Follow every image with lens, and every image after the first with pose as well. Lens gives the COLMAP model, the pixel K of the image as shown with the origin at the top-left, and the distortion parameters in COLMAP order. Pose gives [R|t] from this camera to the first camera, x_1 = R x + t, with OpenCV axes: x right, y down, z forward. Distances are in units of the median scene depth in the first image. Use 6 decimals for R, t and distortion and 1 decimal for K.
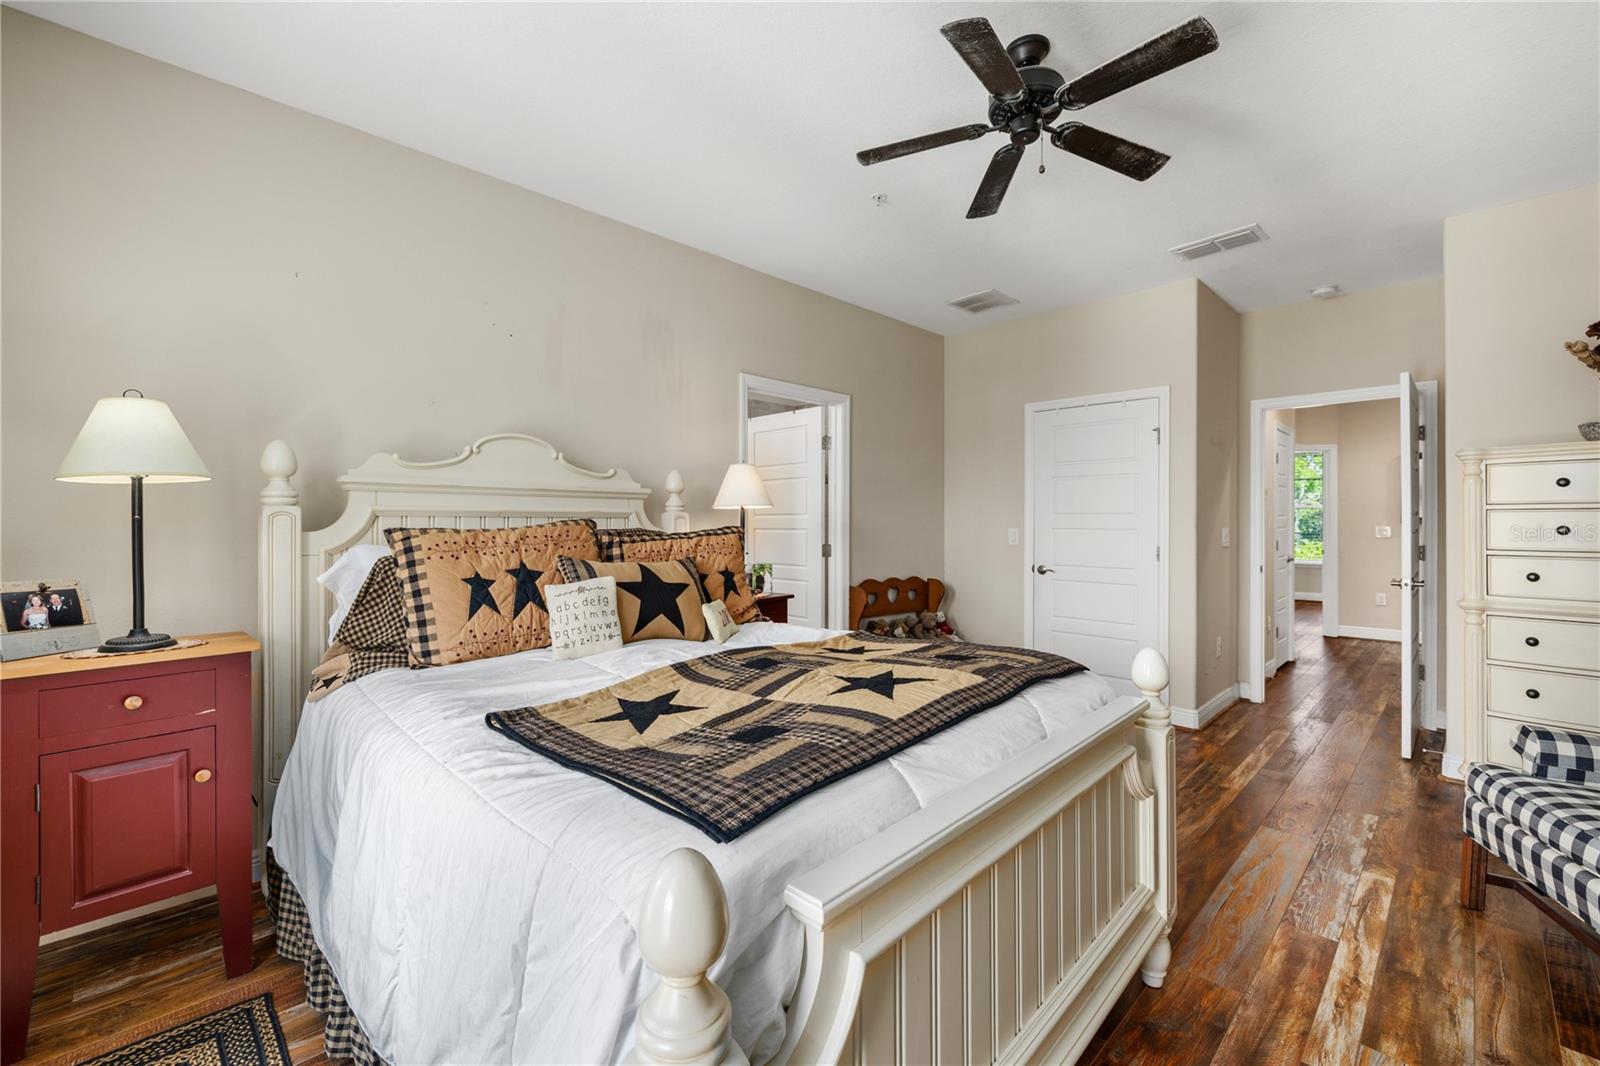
lens RADIAL K [[673.3, 0, 794.5], [0, 673.3, 508.3], [0, 0, 1]] dist [0.000727, 0.000182]
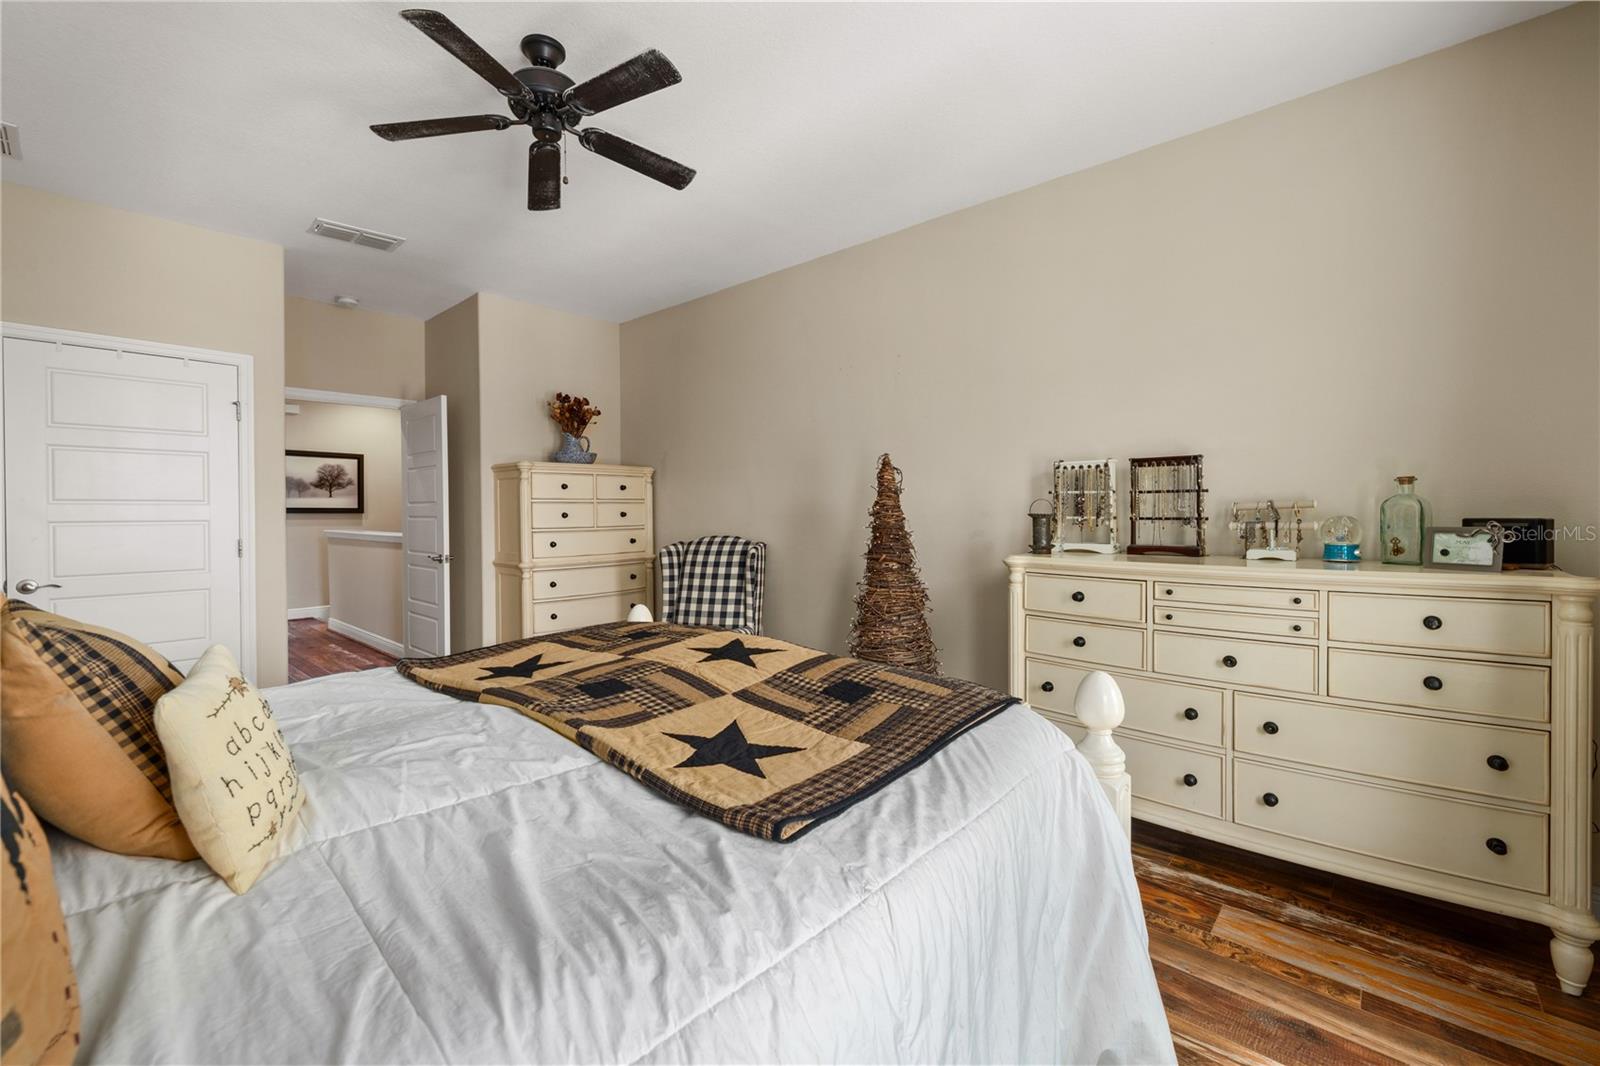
lens RADIAL K [[673.3, 0, 794.5], [0, 673.3, 508.3], [0, 0, 1]] dist [0.000727, 0.000182]
pose [[-0.074162, 0.001471, 0.997245, -1.031786], [-0.014207, 0.999896, -0.002531, 0.020335], [-0.997145, -0.014355, -0.074133, 1.011195]]
